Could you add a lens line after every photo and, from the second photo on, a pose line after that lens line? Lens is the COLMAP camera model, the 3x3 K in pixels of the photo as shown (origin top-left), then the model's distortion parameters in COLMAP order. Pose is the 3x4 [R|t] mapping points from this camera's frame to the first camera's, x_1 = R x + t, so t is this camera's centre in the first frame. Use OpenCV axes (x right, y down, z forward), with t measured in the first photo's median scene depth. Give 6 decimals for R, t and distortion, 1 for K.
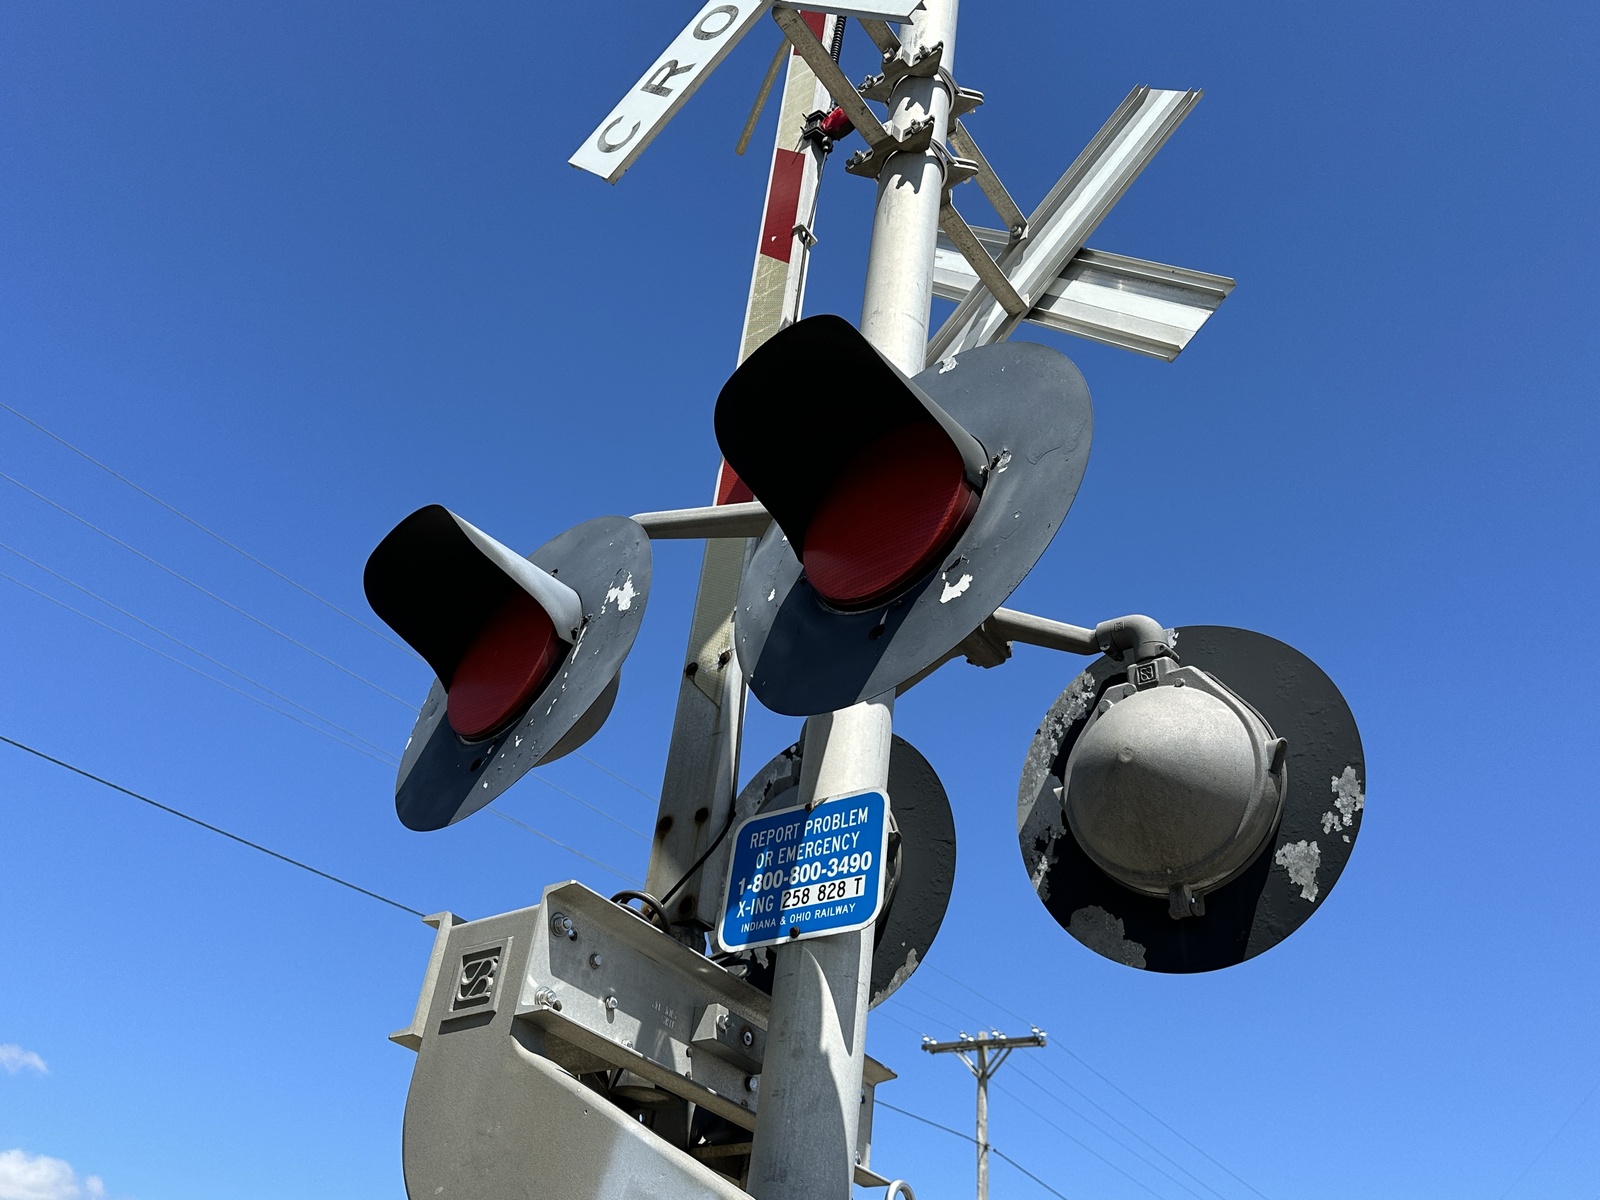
lens RADIAL K [[1352.9, 0, 786.0], [0, 1352.9, 594.8], [0, 0, 1]] dist [0.120325, -0.008875]
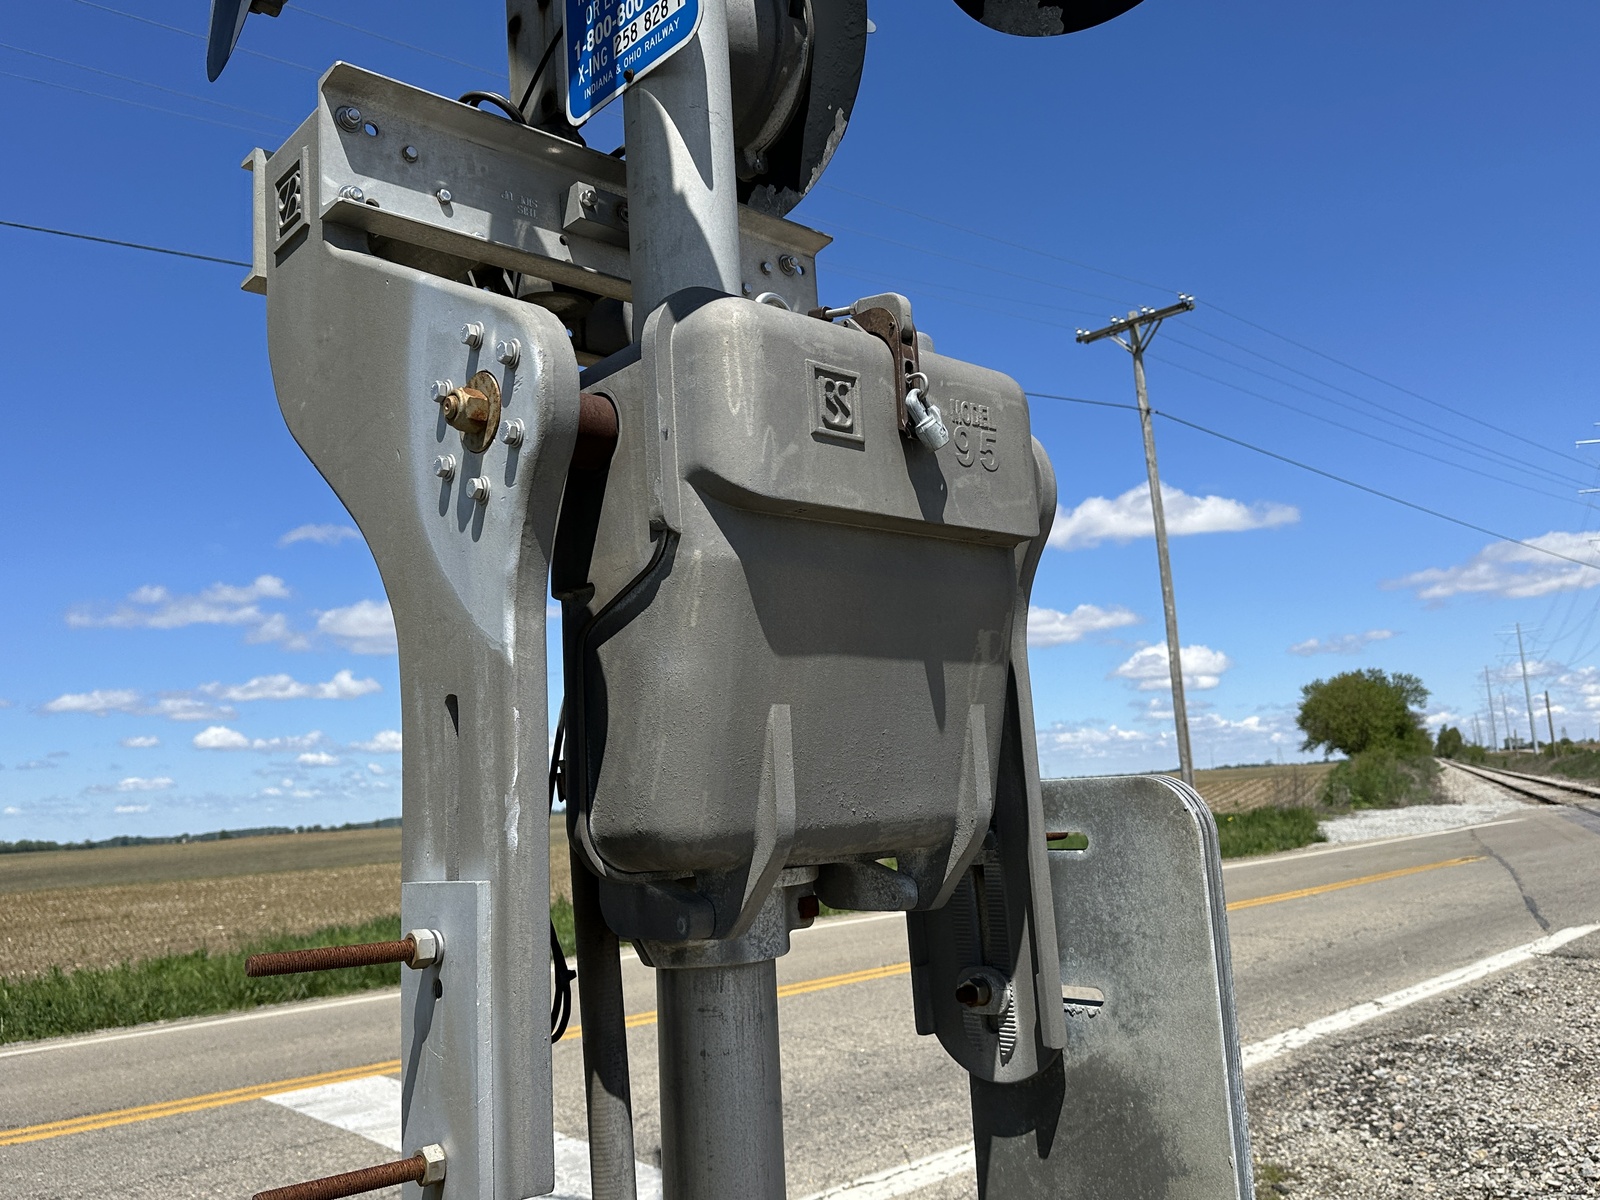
lens RADIAL K [[1285.3, 0, 800.0], [0, 1285.3, 600.0], [0, 0, 1]] dist [0.116917, -0.311210]
pose [[0.967181, -0.195093, -0.162786, 0.165665], [0.247696, 0.866737, 0.432913, 0.187989], [0.056635, -0.459026, 0.886616, 0.108388]]
